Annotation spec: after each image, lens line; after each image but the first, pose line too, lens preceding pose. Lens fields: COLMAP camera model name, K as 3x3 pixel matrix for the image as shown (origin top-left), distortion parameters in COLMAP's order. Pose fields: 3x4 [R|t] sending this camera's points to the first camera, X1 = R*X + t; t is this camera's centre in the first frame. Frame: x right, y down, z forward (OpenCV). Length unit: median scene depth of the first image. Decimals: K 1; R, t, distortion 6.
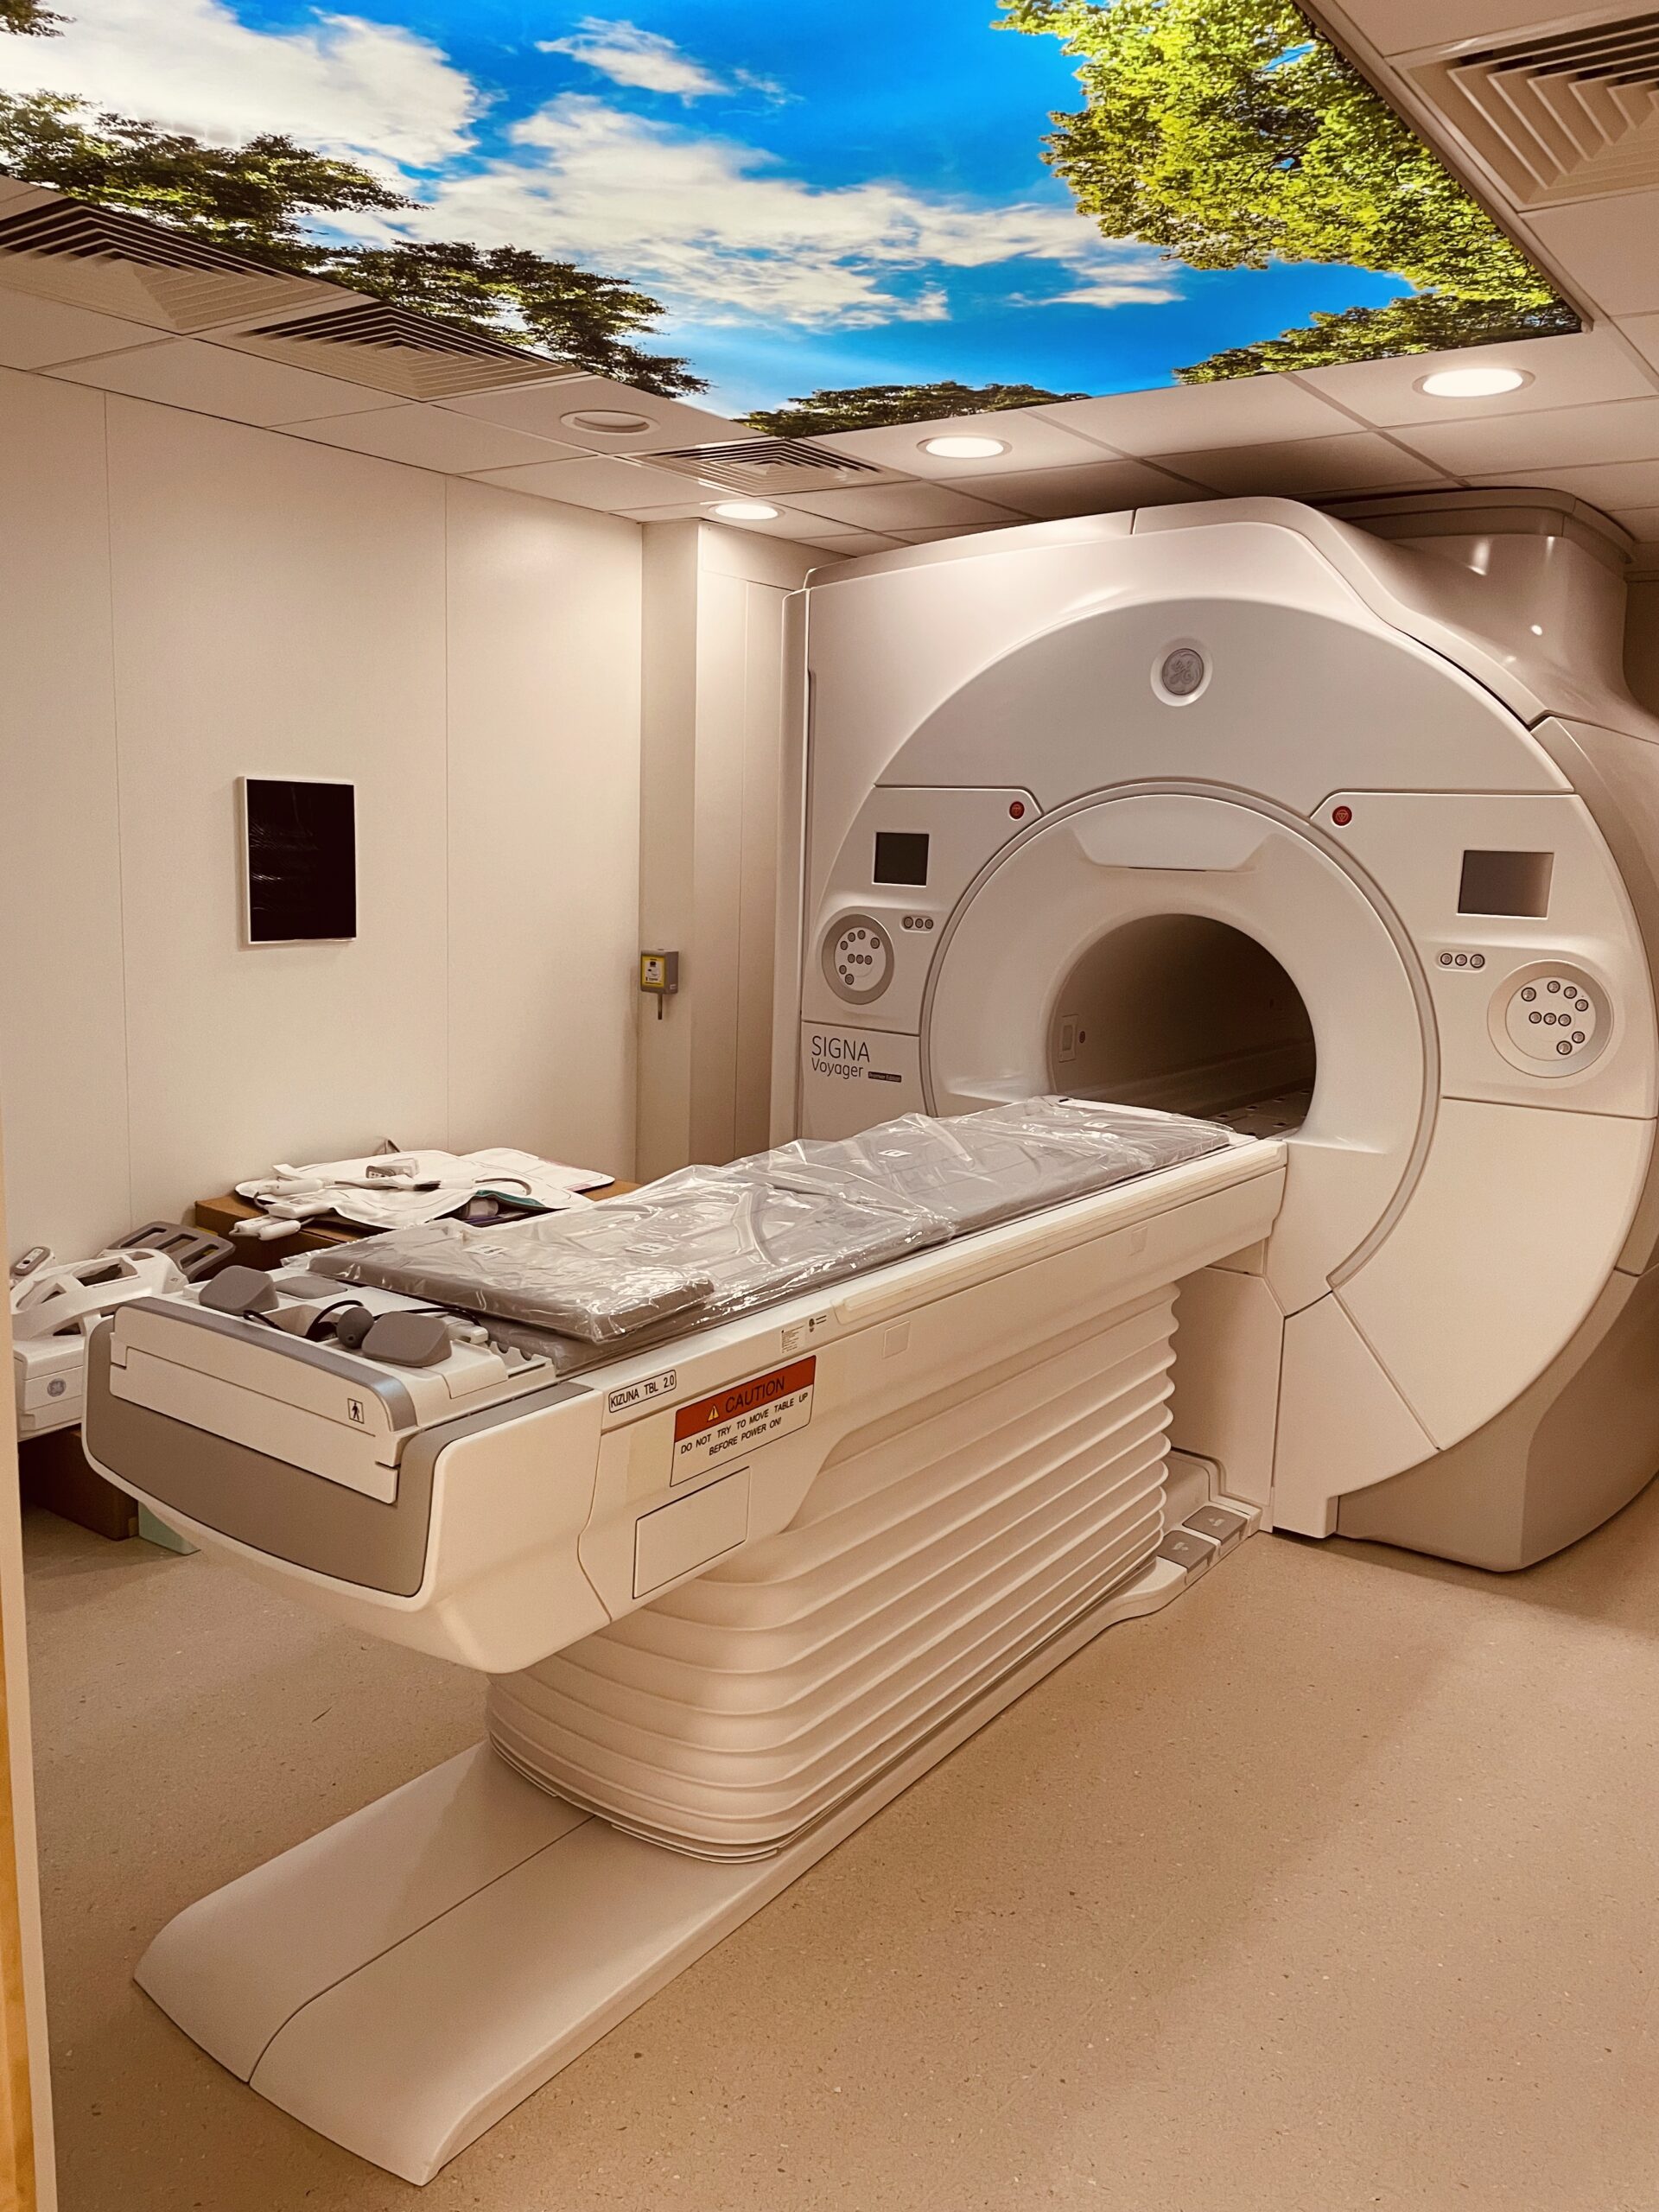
lens RADIAL K [[1679.2, 0, 847.7], [0, 1679.2, 1090.0], [0, 0, 1]] dist [0.088538, -0.114125]
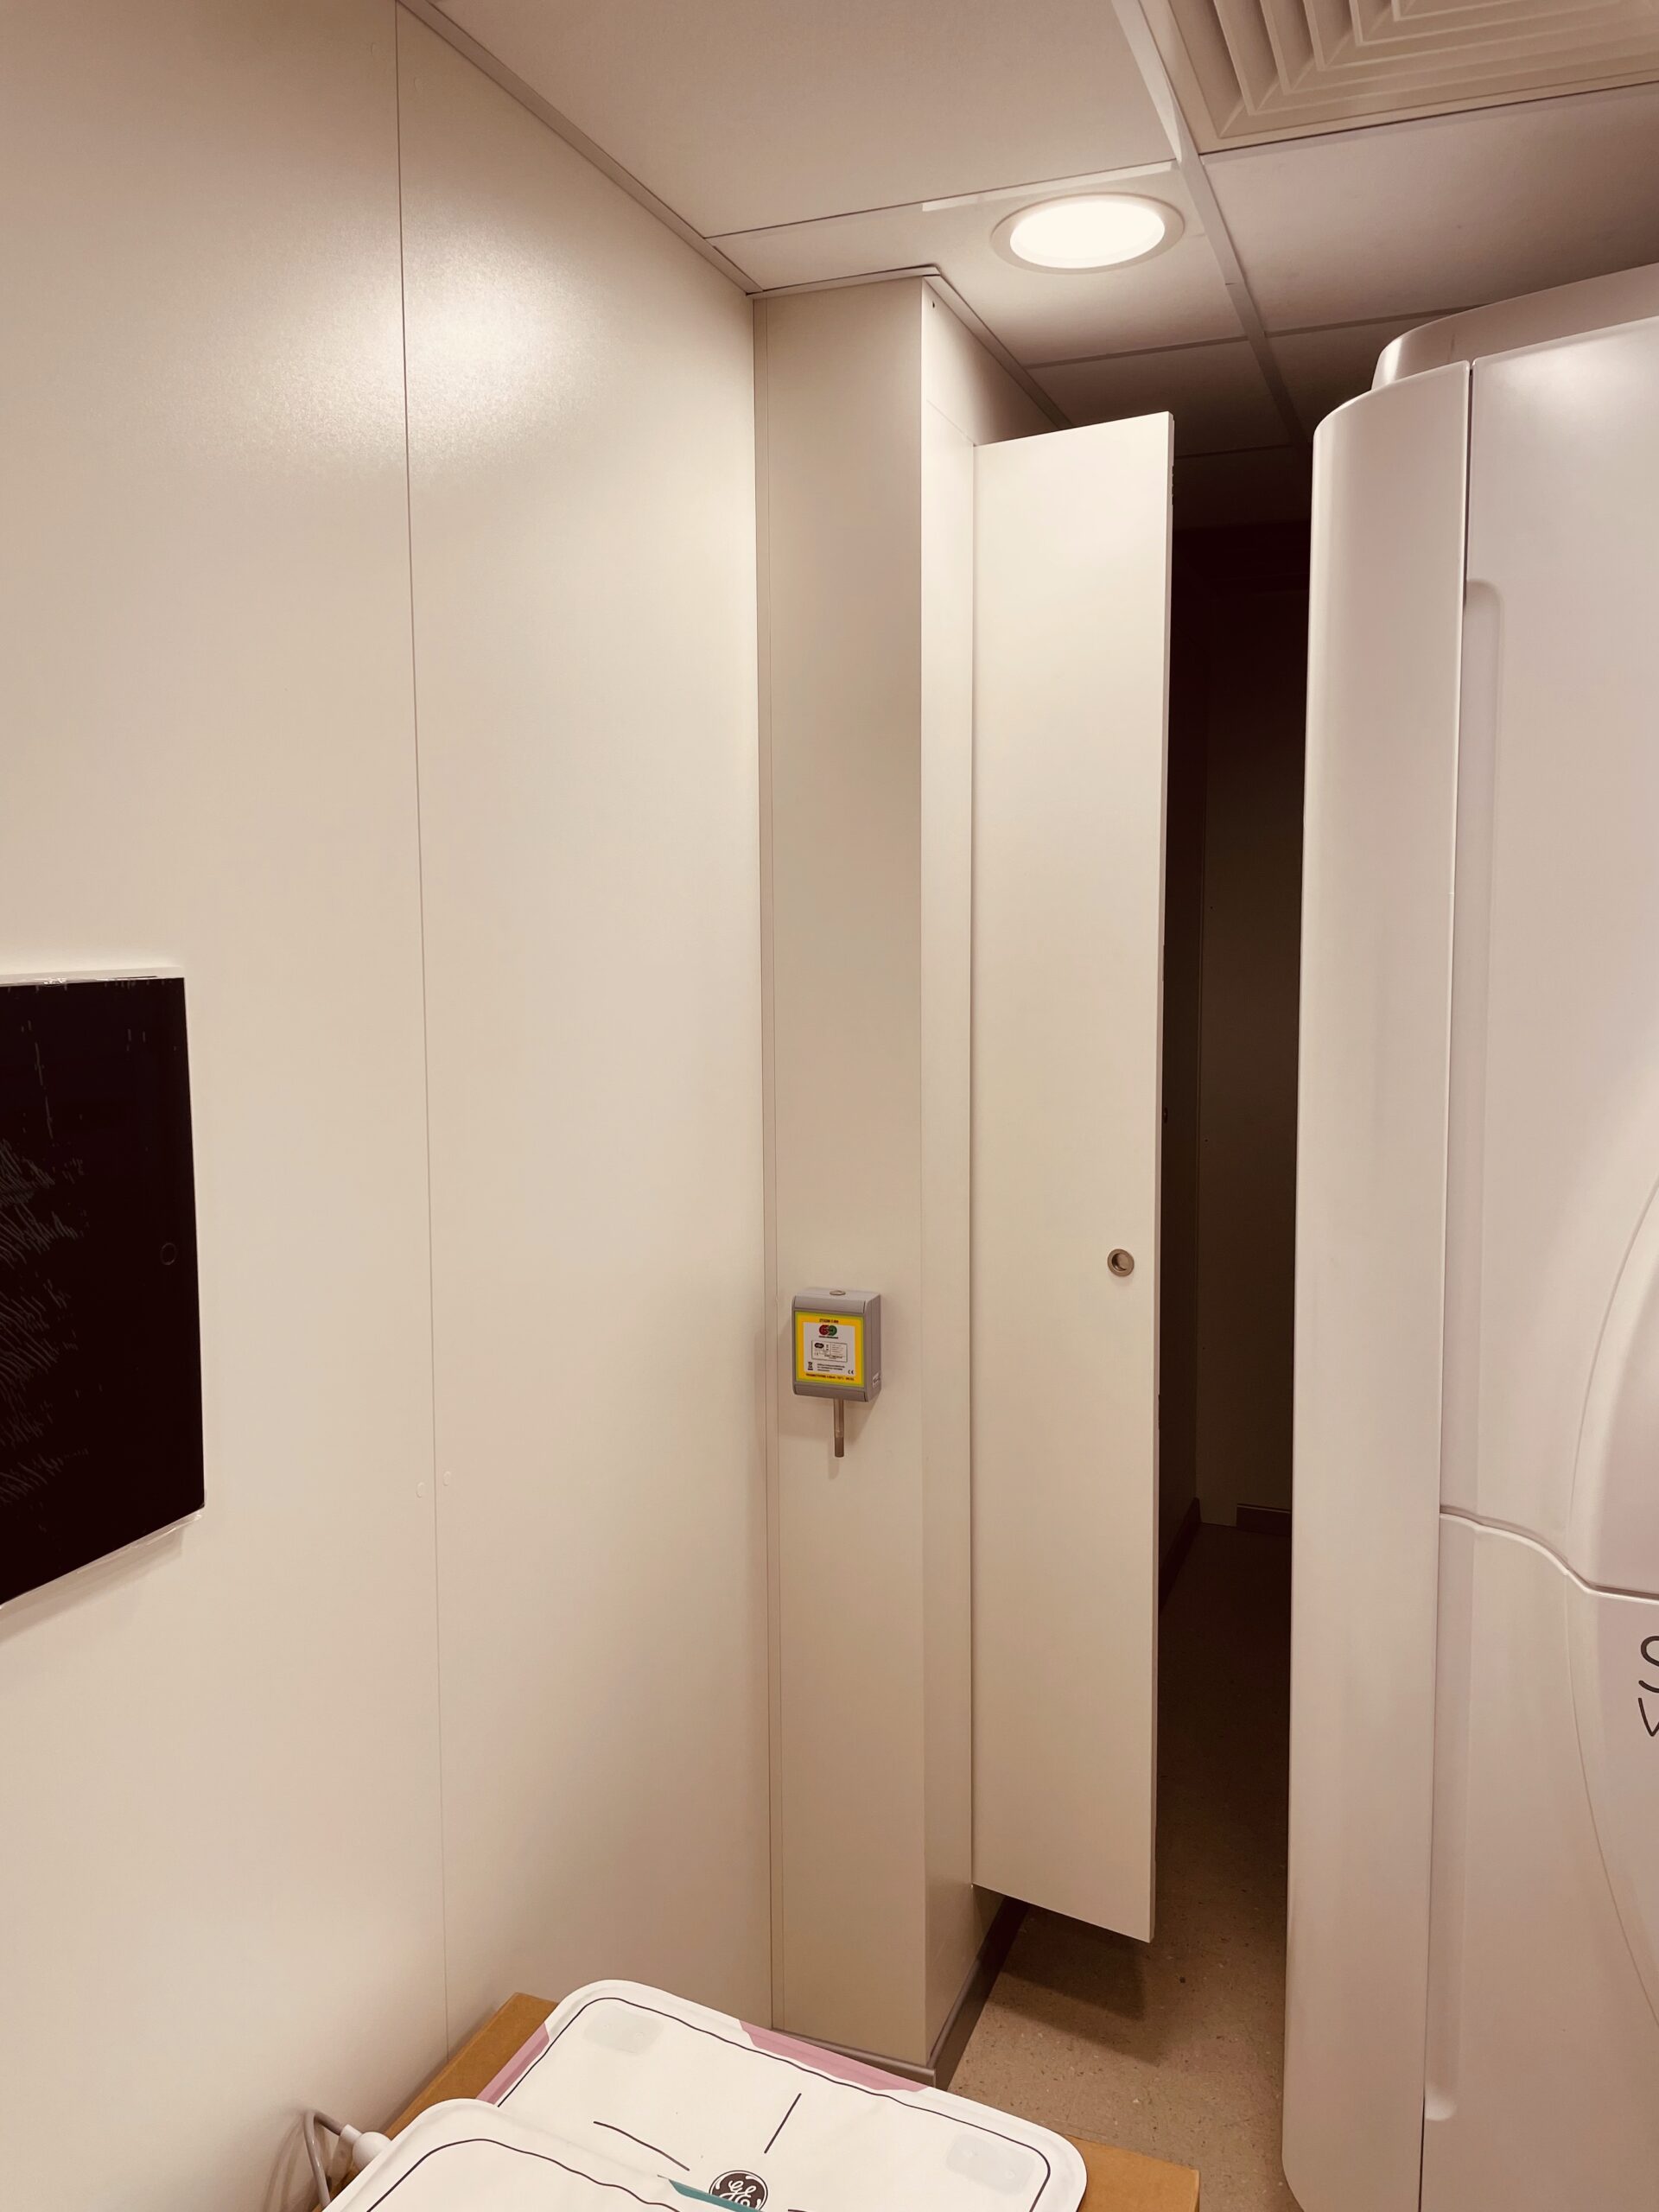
lens RADIAL K [[1679.2, 0, 815.8], [0, 1679.2, 1094.4], [0, 0, 1]] dist [0.088538, -0.114125]
pose [[0.966531, -0.070814, 0.246582, -0.413752], [0.083062, 0.995757, -0.039614, -0.222657], [-0.242731, 0.058770, 0.968312, 1.122049]]
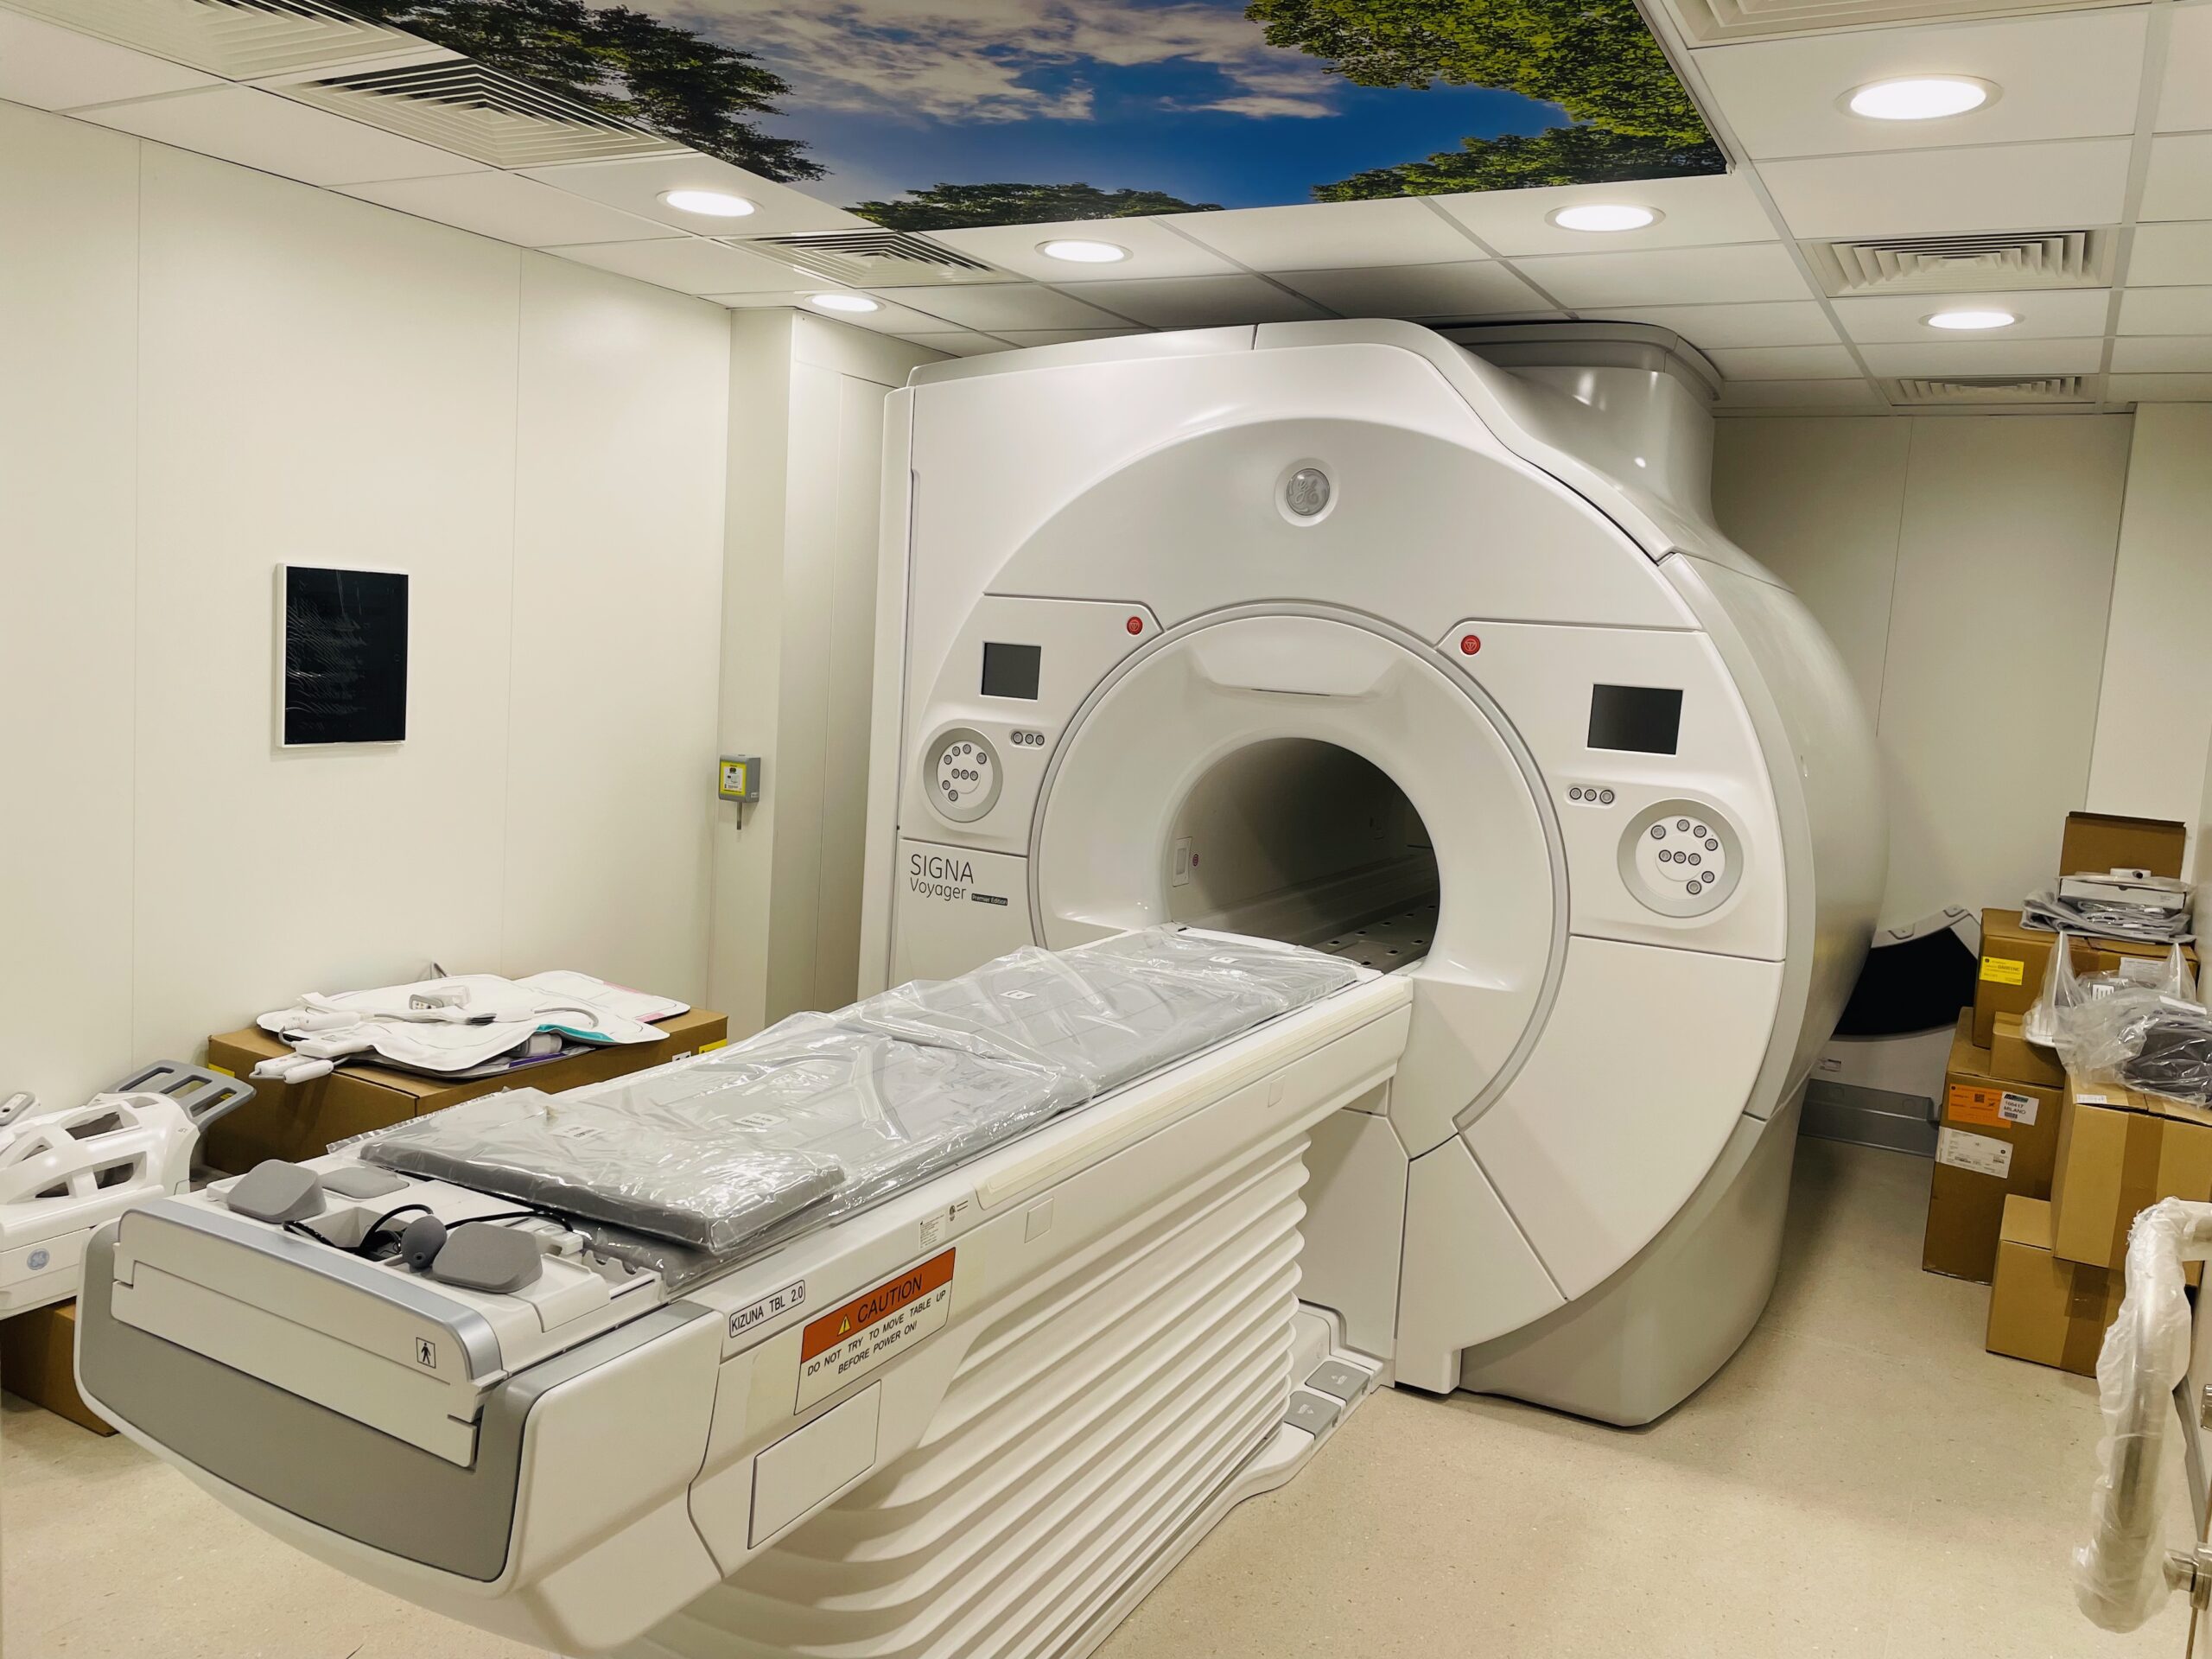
lens RADIAL K [[1679.2, 0, 1107.4], [0, 1679.2, 802.0], [0, 0, 1]] dist [0.088538, -0.114125]
pose [[0.992471, 0.016188, 0.121408, -0.042798], [-0.010624, 0.998870, -0.046333, -0.030027], [-0.122021, 0.044694, 0.991521, 0.079927]]
